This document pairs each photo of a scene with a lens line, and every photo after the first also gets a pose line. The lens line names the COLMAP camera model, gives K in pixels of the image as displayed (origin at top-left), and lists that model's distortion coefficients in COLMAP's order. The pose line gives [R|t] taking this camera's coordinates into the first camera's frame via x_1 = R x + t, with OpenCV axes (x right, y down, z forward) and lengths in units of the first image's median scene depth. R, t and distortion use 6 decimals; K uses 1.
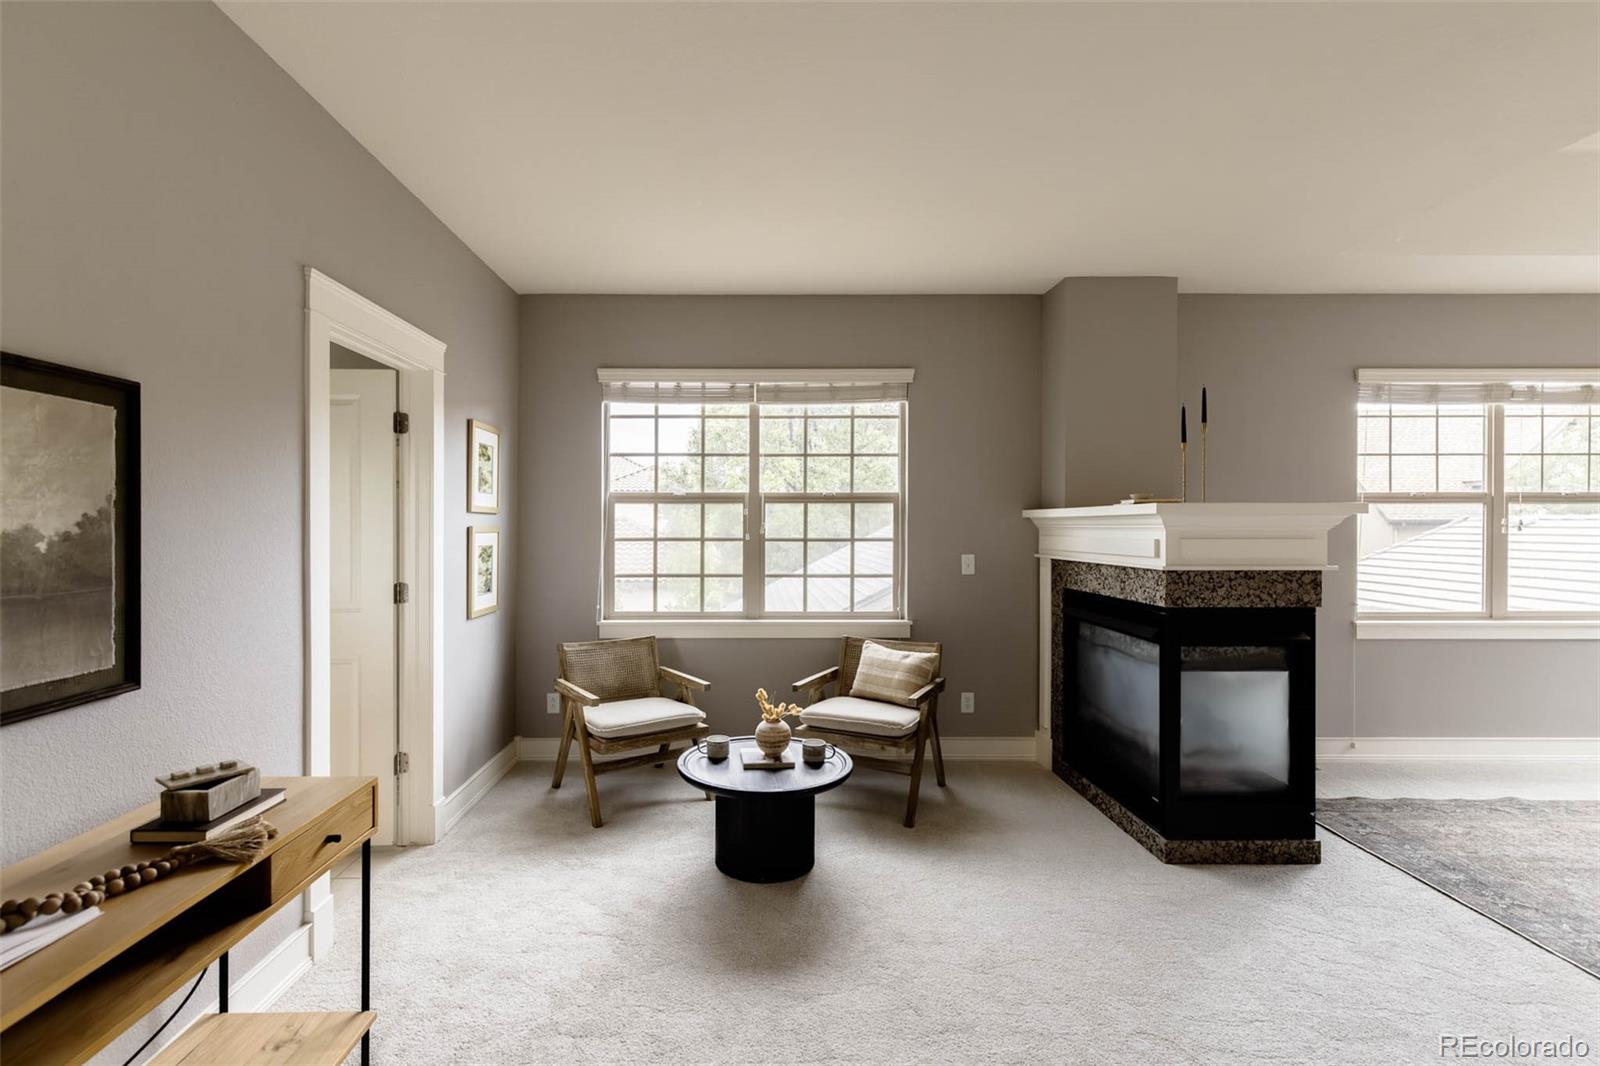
lens RADIAL K [[720.6, 0, 792.6], [0, 720.6, 533.0], [0, 0, 1]] dist [0.004815, -0.000088]
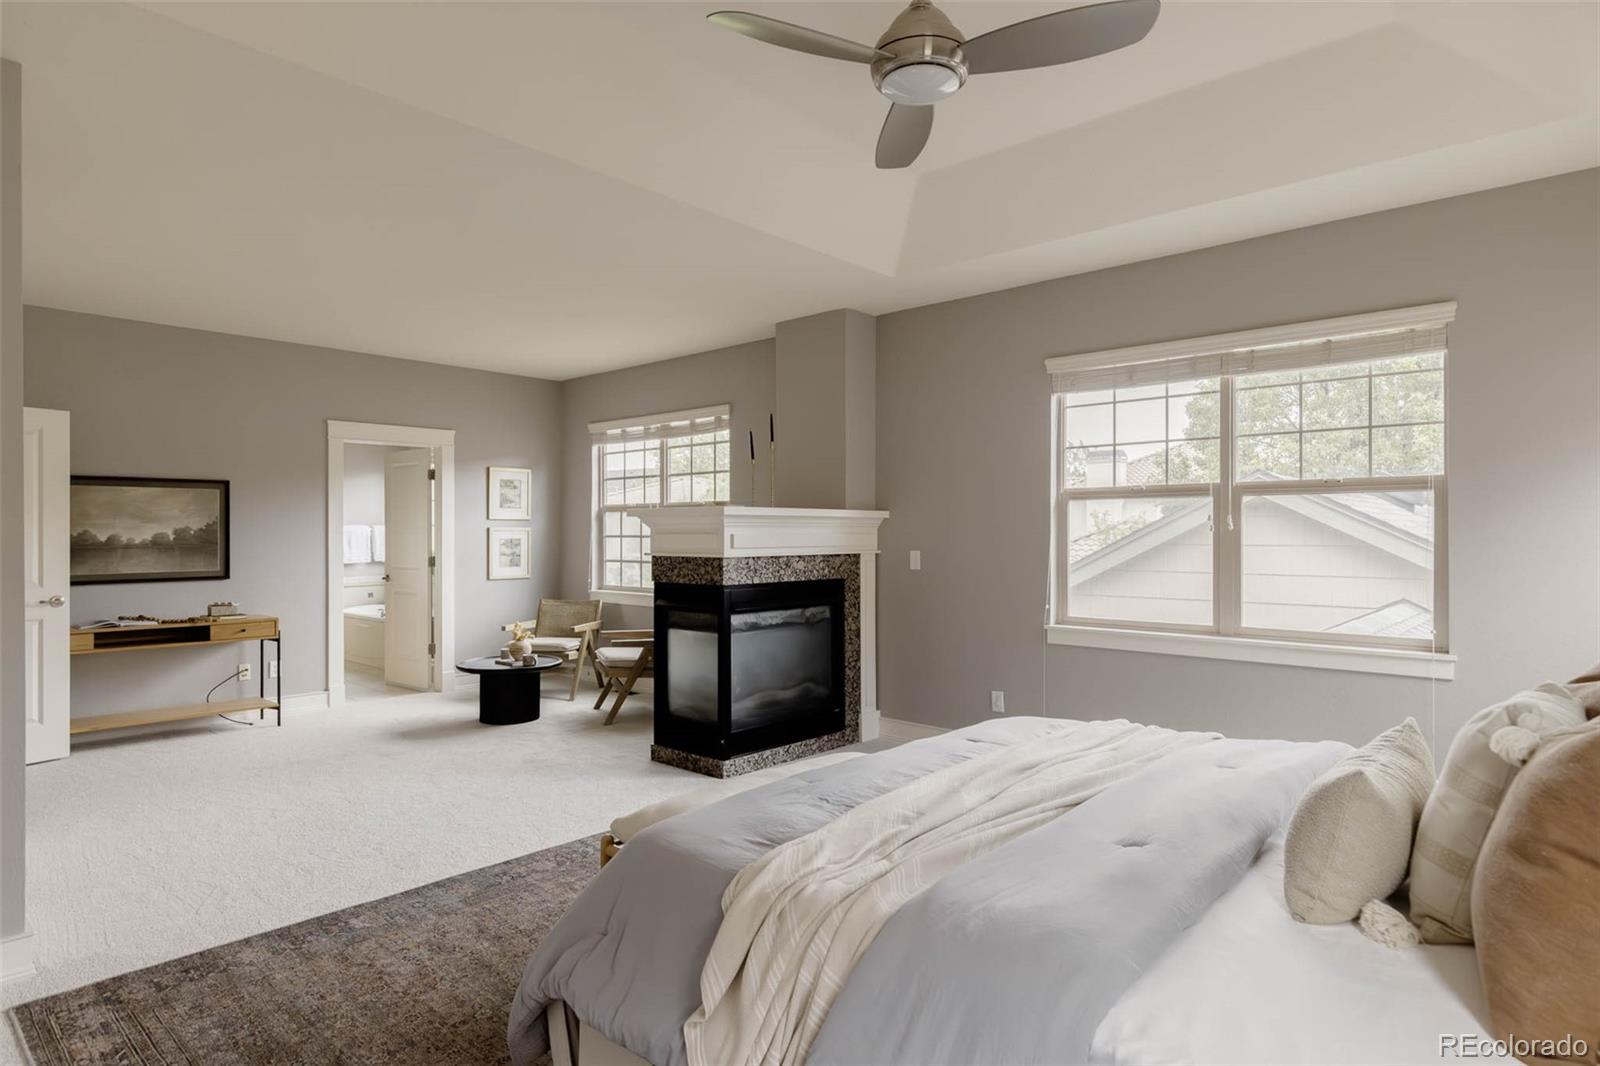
lens RADIAL K [[833.2, 0, 800.0], [0, 833.2, 533.0], [0, 0, 1]] dist [0.005550, 0.001119]
pose [[0.757760, 0.000554, -0.652534, 1.428608], [-0.005211, 0.999973, -0.005203, 0.010595], [0.652513, 0.007343, 0.757742, -0.052204]]
